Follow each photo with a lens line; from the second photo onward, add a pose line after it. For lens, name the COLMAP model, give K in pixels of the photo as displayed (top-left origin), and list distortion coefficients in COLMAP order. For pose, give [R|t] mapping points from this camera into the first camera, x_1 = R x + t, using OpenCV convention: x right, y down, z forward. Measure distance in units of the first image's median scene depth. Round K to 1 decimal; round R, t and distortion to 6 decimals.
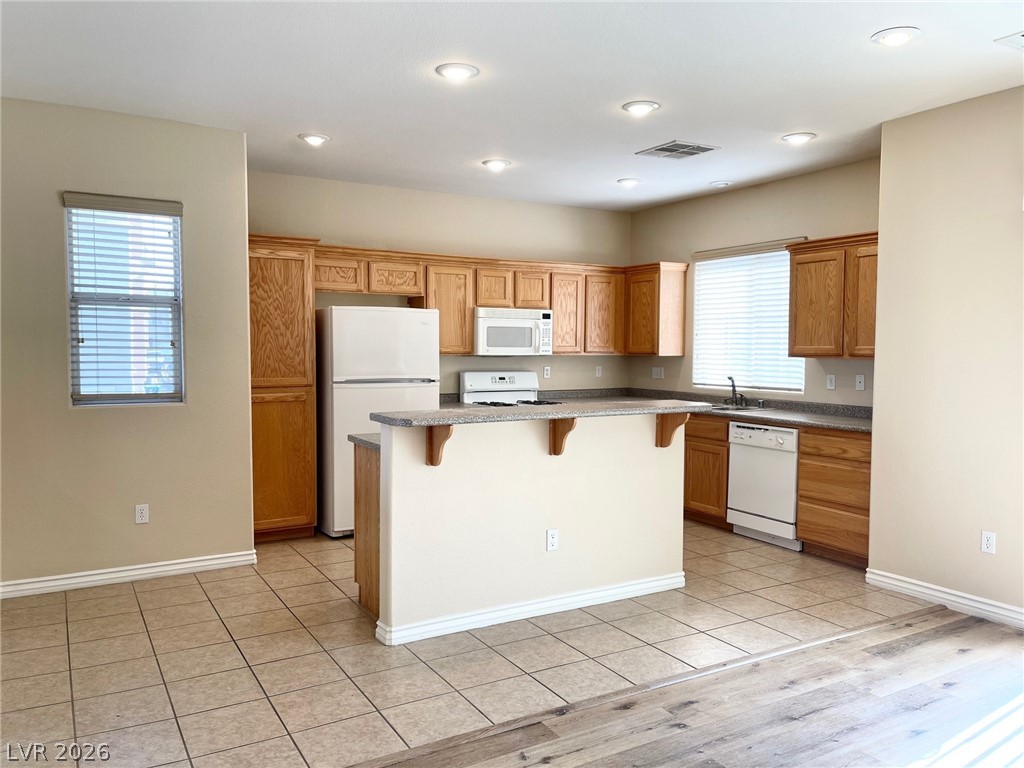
lens RADIAL K [[775.0, 0, 512.0], [0, 775.0, 384.0], [0, 0, 1]] dist [0.052396, -0.052329]
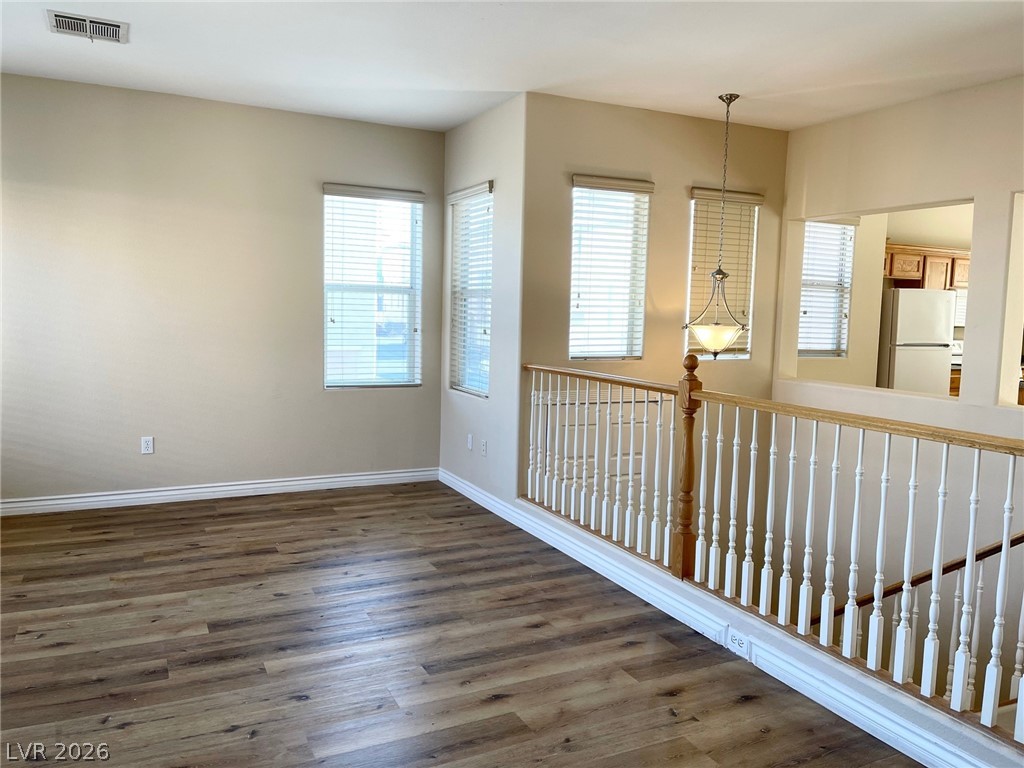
lens RADIAL K [[775.0, 0, 512.0], [0, 775.0, 384.0], [0, 0, 1]] dist [0.052396, -0.052329]
pose [[0.994345, 0.018985, -0.104488, -0.663767], [-0.015685, 0.999355, 0.032311, 0.028029], [0.105034, -0.030490, 0.994001, -0.362363]]
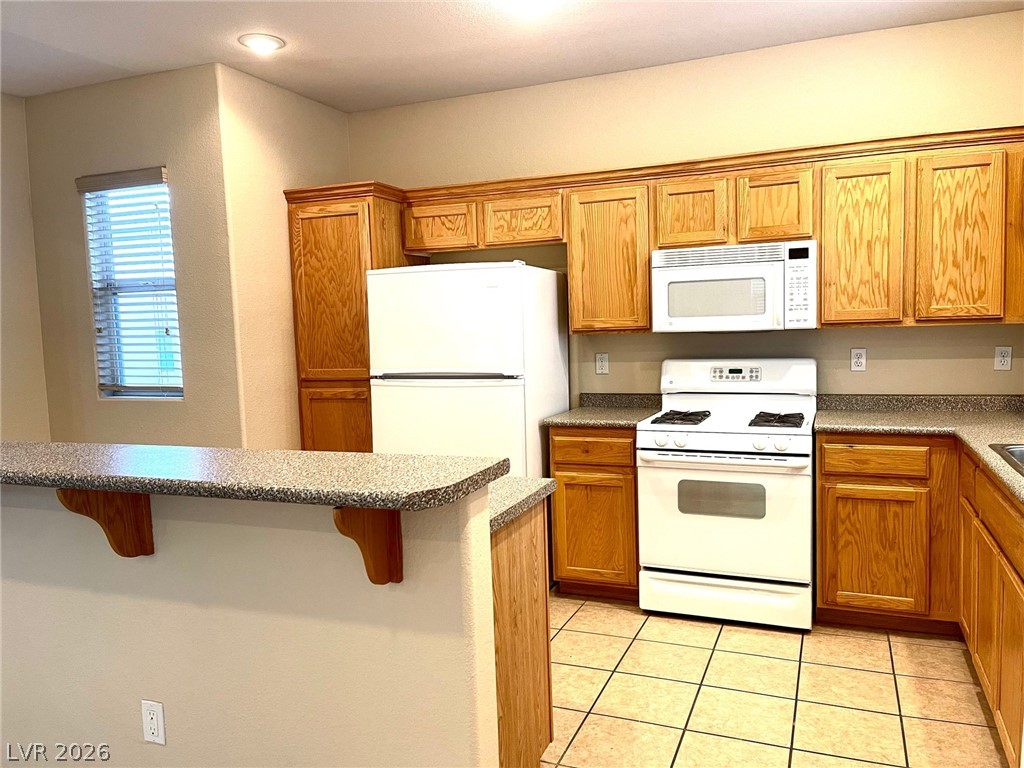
lens RADIAL K [[775.0, 0, 512.0], [0, 775.0, 384.0], [0, 0, 1]] dist [0.052396, -0.052329]
pose [[0.607974, 0.036938, -0.793097, 0.383441], [-0.004698, 0.999067, 0.042930, -0.024231], [0.793943, -0.022375, 0.607580, 0.589974]]
